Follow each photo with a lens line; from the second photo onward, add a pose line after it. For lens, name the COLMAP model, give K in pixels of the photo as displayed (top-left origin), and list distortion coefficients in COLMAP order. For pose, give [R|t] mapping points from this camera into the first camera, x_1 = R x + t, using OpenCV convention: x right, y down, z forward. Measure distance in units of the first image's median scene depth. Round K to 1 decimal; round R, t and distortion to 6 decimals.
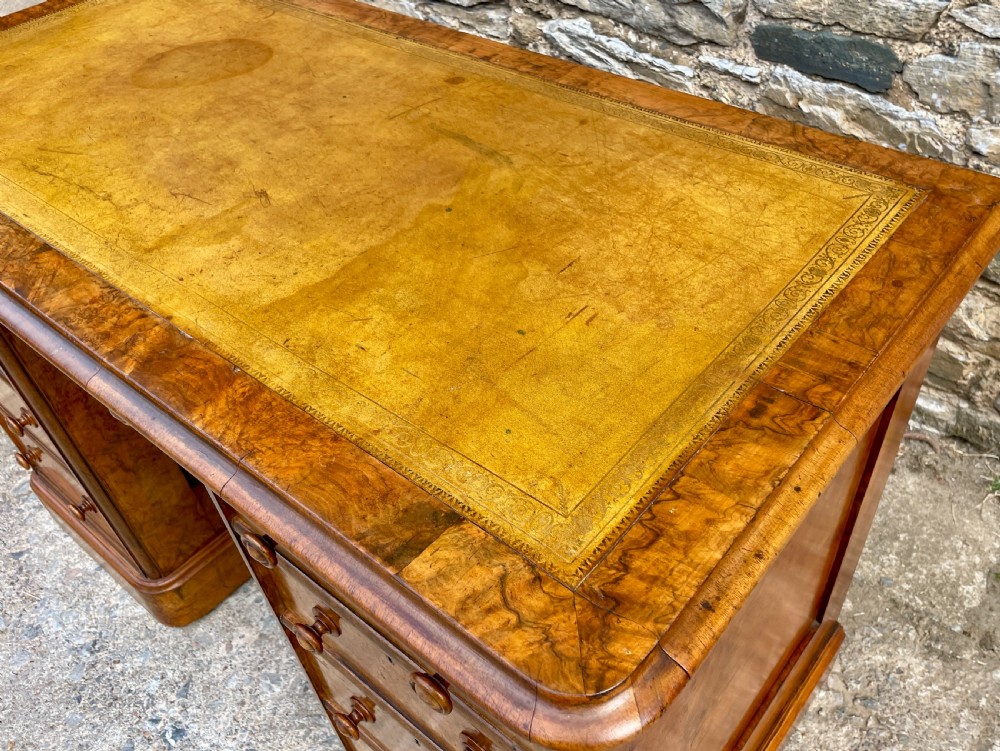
lens RADIAL K [[826.4, 0, 547.1], [0, 826.4, 395.5], [0, 0, 1]] dist [0.085823, -0.130051]
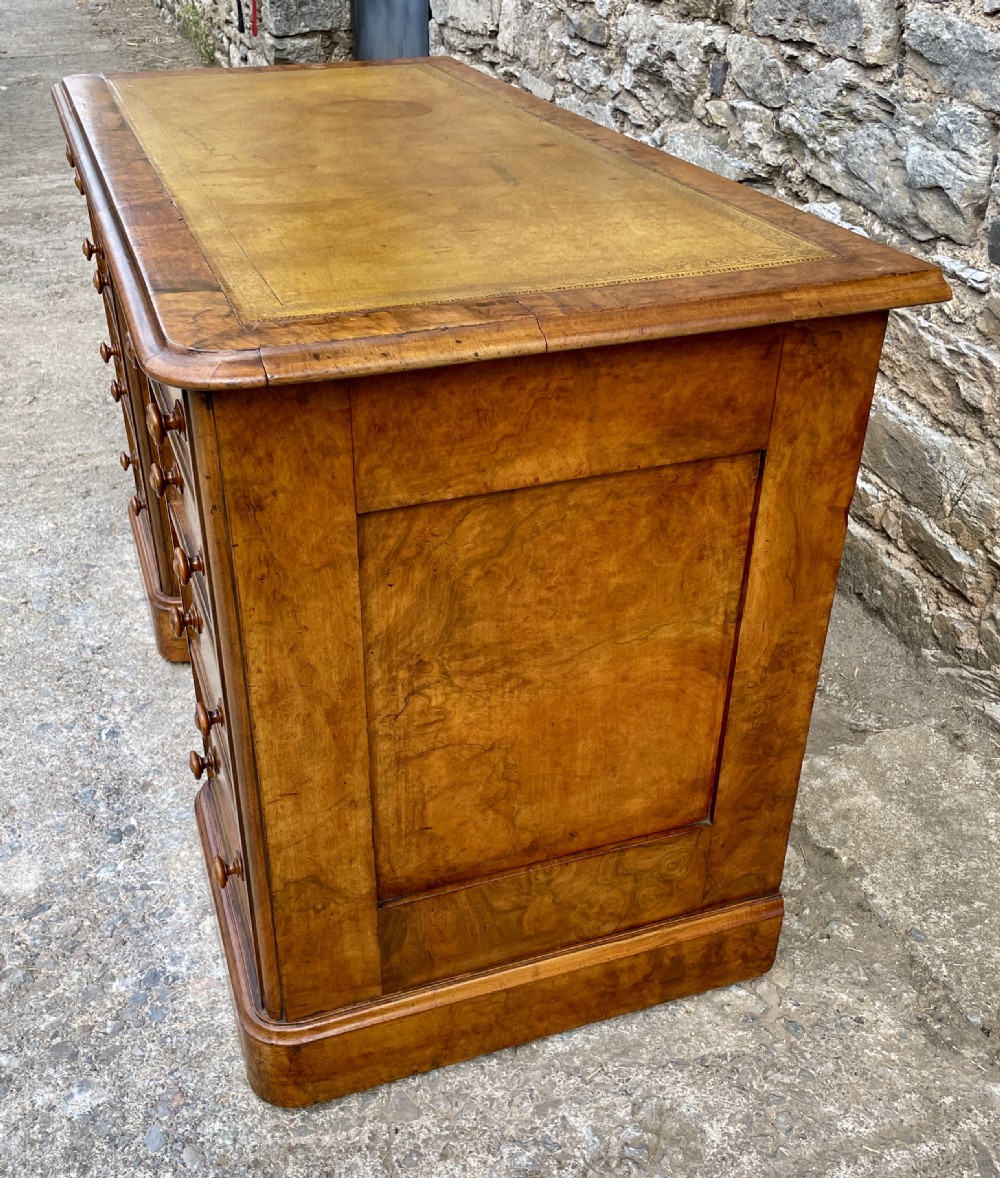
lens RADIAL K [[1202.0, 0, 461.2], [0, 1202.0, 614.4], [0, 0, 1]] dist [0.083426, -0.119562]
pose [[0.843976, 0.324748, -0.426900, 0.469074], [-0.402640, 0.909406, -0.104220, 0.259034], [0.354380, 0.259846, 0.898273, -0.170976]]
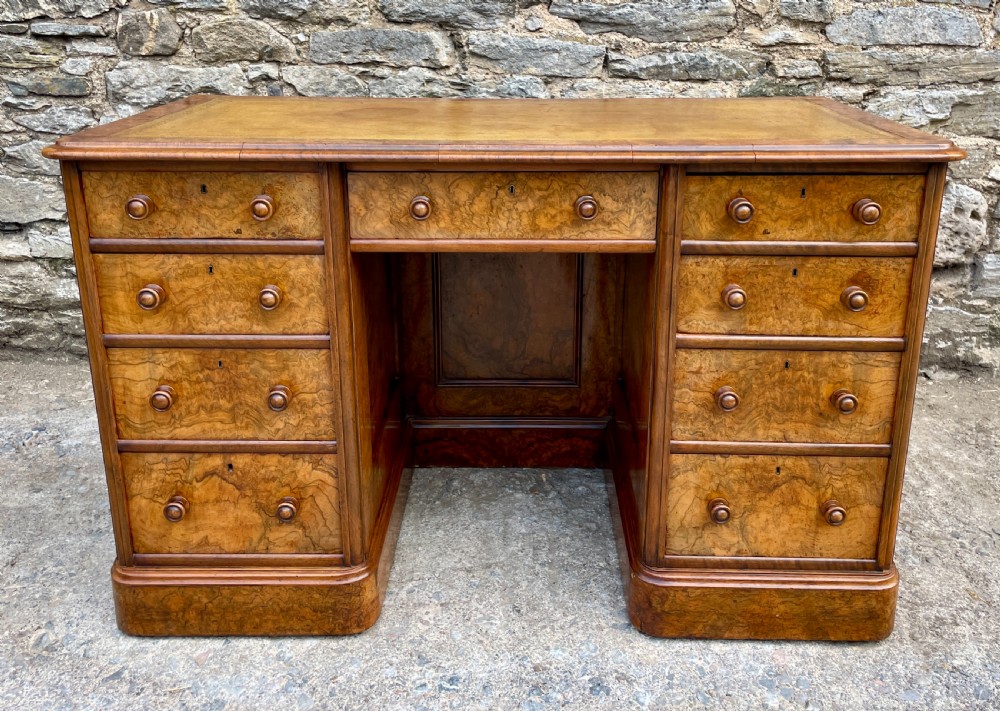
lens RADIAL K [[915.4, 0, 513.1], [0, 915.4, 272.6], [0, 0, 1]] dist [0.088838, -0.126555]
pose [[0.782960, -0.130992, 0.608124, -1.009105], [0.403931, 0.850509, -0.336859, 0.390778], [-0.473090, 0.509387, 0.718826, -0.106932]]
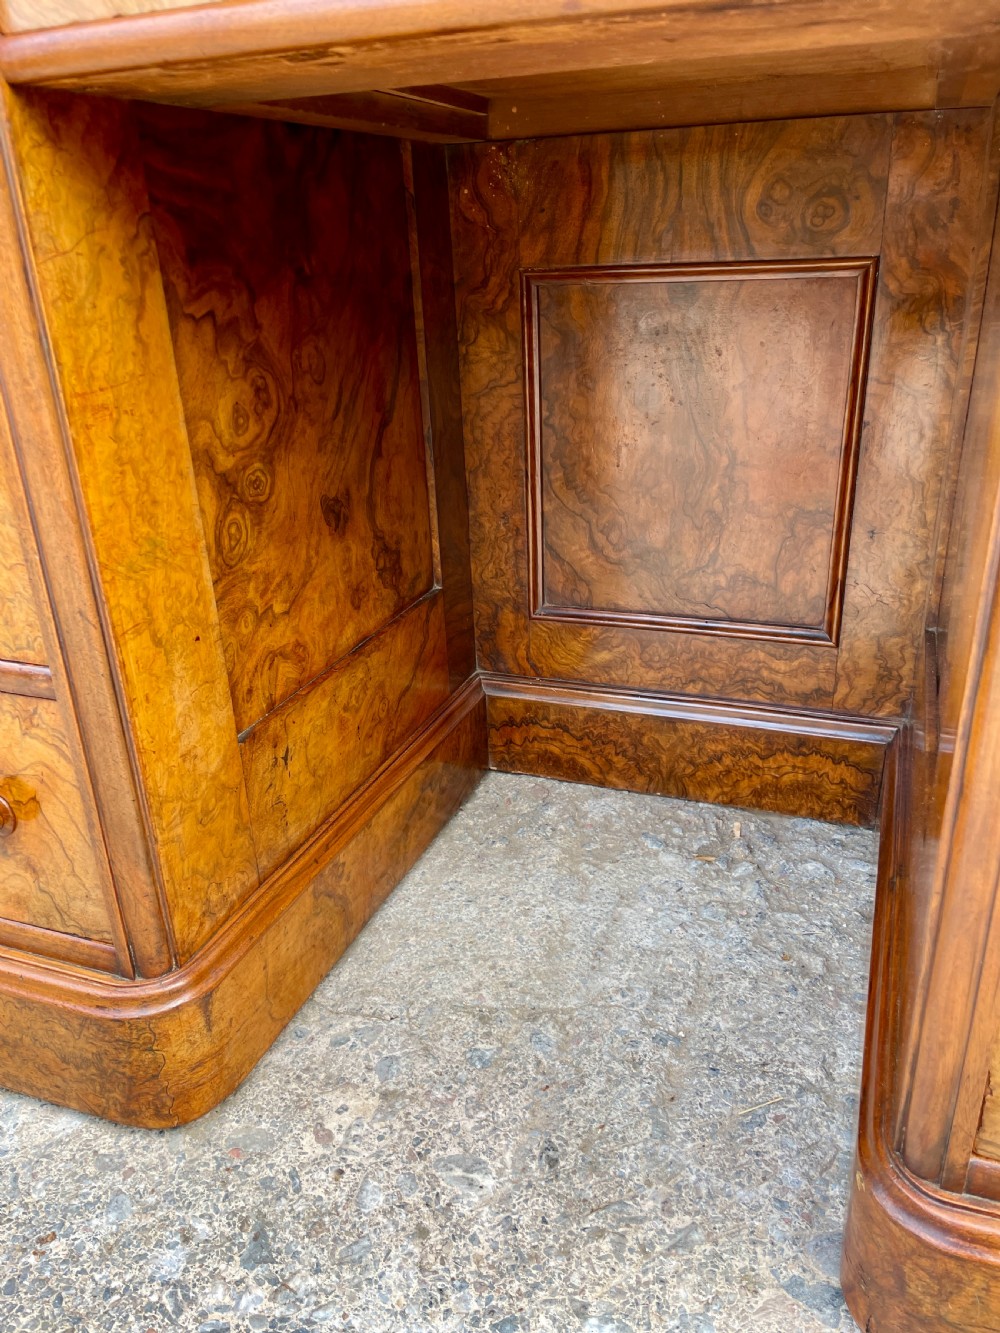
lens RADIAL K [[1010.4, 0, 502.7], [0, 1010.4, 670.4], [0, 0, 1]] dist [0.084076, -0.123153]
pose [[0.949954, -0.105759, 0.293942, -0.454525], [0.208451, 0.915426, -0.344302, 0.304347], [-0.232669, 0.388344, 0.891658, 0.450809]]
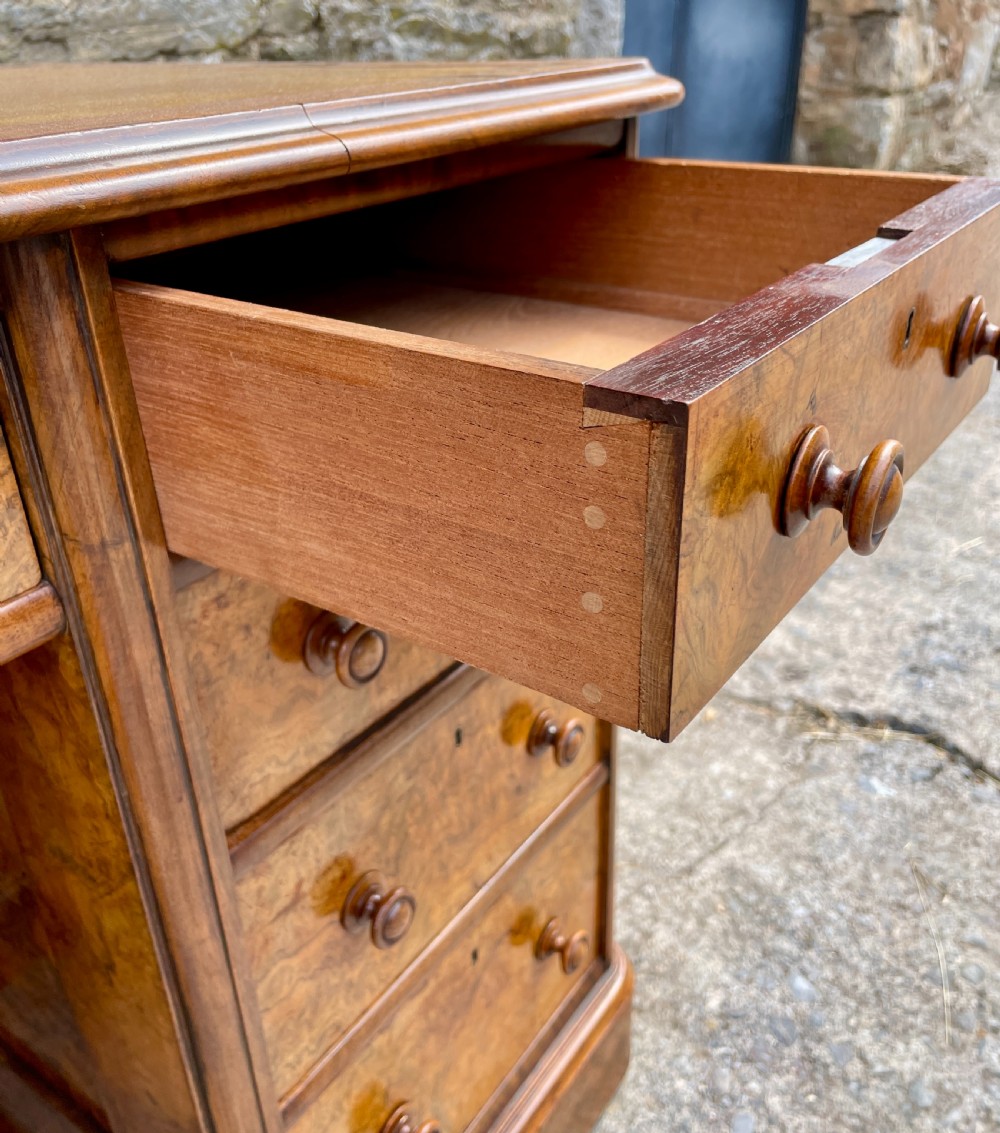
lens RADIAL K [[1036.2, 0, 502.5], [0, 1036.2, 570.4], [0, 0, 1]] dist [0.078664, -0.136913]
pose [[-0.072819, -0.424495, 0.902497, -0.489806], [0.719443, 0.604343, 0.342305, 0.050562], [-0.690724, 0.674221, 0.261392, 0.402142]]
